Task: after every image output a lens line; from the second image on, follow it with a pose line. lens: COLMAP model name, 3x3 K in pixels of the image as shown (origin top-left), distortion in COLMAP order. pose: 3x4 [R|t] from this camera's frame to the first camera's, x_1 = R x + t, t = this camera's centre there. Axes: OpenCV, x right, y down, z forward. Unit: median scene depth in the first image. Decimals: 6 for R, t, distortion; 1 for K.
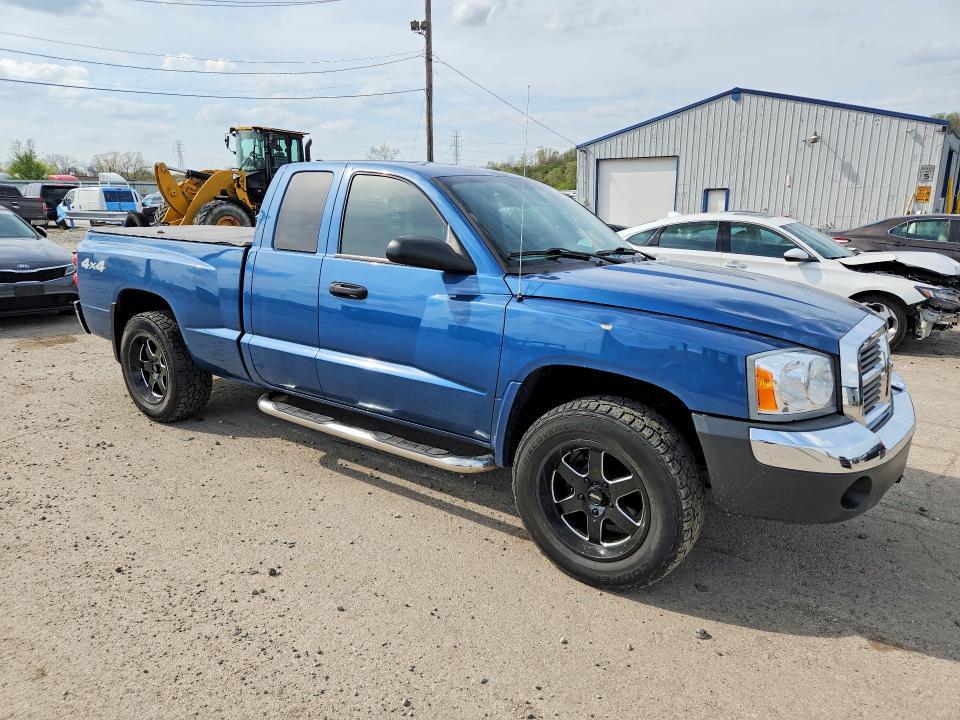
lens RADIAL K [[650.0, 0, 480.0], [0, 650.0, 360.0], [0, 0, 1]] dist [0.001184, -0.007346]
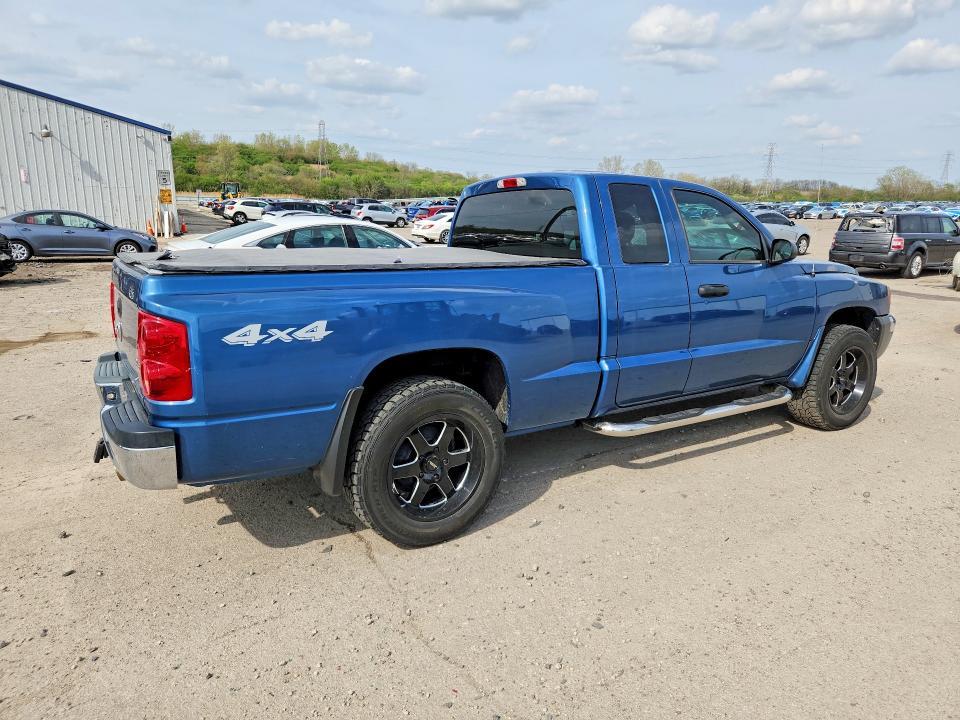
lens RADIAL K [[650.0, 0, 480.0], [0, 650.0, 360.0], [0, 0, 1]] dist [0.001184, -0.007346]
pose [[0.361832, -0.196802, 0.911233, -0.177450], [0.197269, 0.971492, 0.131485, -0.026116], [-0.911132, 0.132183, 0.390340, 0.122176]]
